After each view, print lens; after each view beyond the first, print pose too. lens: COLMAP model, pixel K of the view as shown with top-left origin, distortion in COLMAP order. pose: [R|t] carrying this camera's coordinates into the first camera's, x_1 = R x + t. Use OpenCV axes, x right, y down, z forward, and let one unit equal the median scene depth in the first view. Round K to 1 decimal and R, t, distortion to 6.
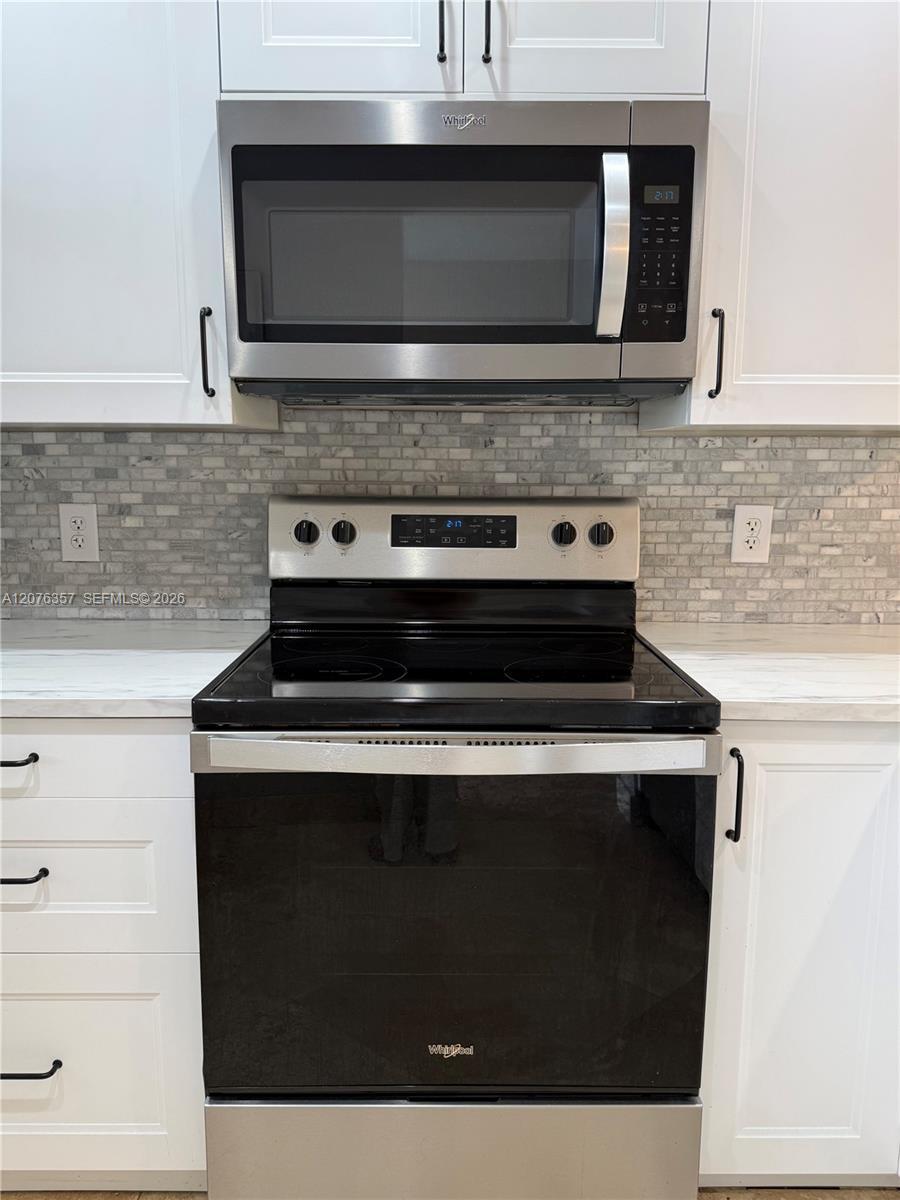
lens RADIAL K [[858.4, 0, 452.8], [0, 858.4, 603.2], [0, 0, 1]] dist [0.066651, -0.085815]
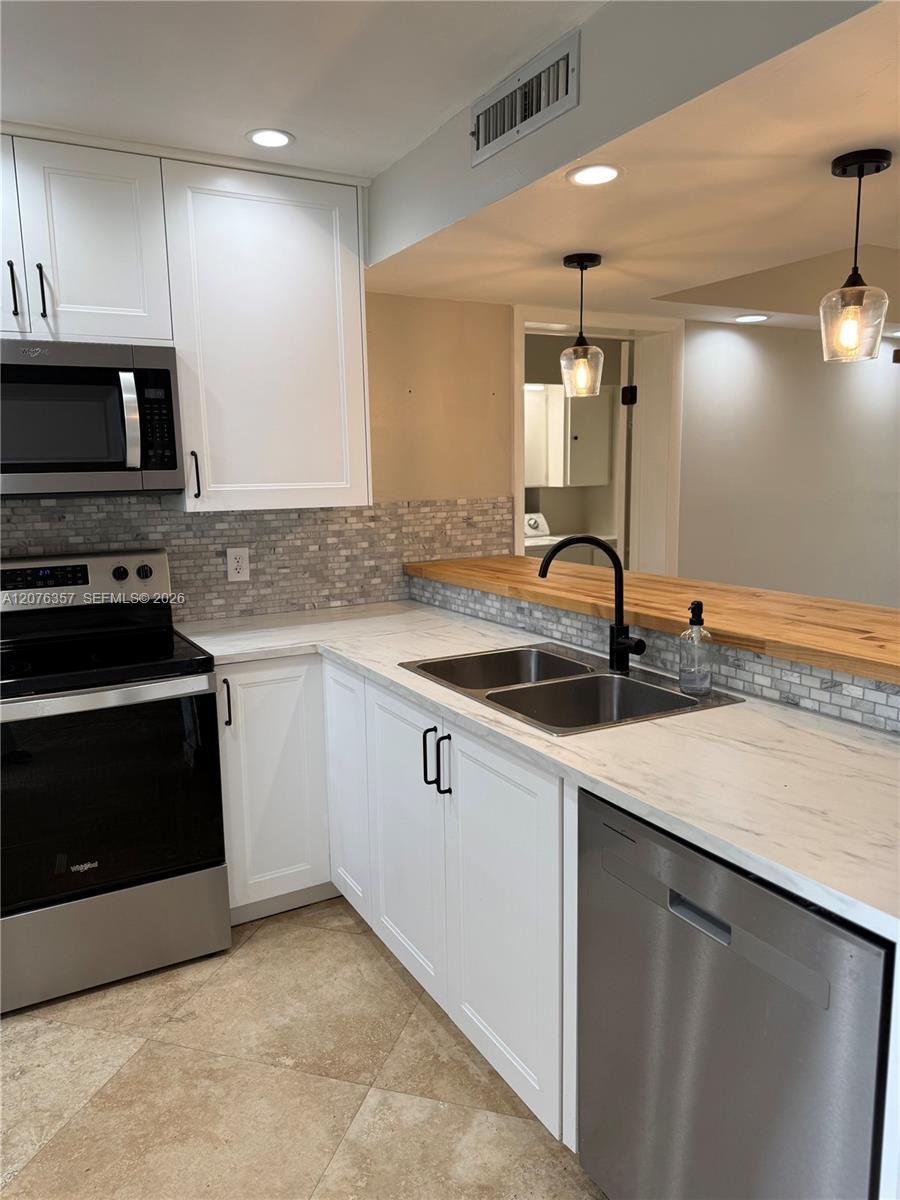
lens RADIAL K [[858.4, 0, 450.8], [0, 858.4, 607.4], [0, 0, 1]] dist [0.066651, -0.085815]
pose [[0.877927, -0.099234, 0.468398, -0.090180], [0.100933, 0.994660, 0.021546, 0.010197], [-0.468035, 0.028361, 0.883255, -0.698994]]
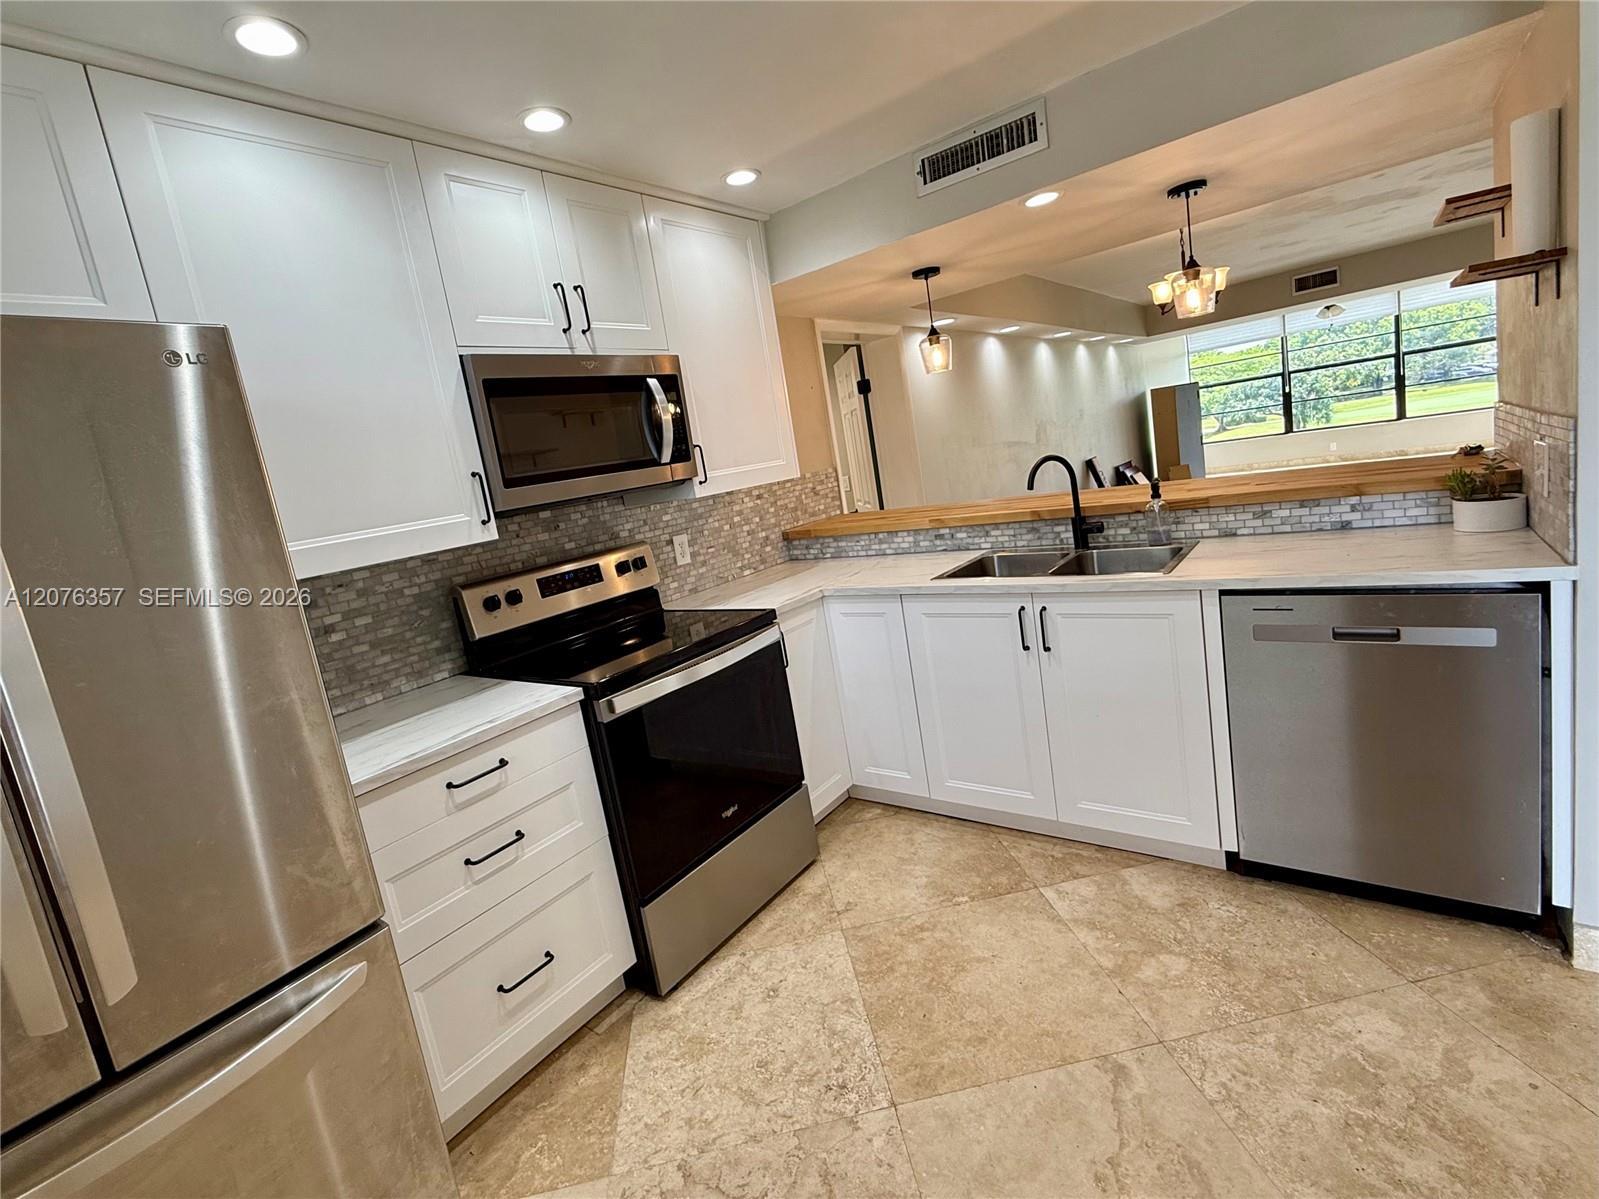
lens RADIAL K [[741.8, 0, 779.9], [0, 741.8, 575.5], [0, 0, 1]] dist [0.003192, 0.000307]
pose [[0.605346, -0.225418, 0.763376, -0.808104], [0.288570, 0.955965, 0.053455, -0.050593], [-0.741811, 0.187929, 0.643738, -0.218363]]
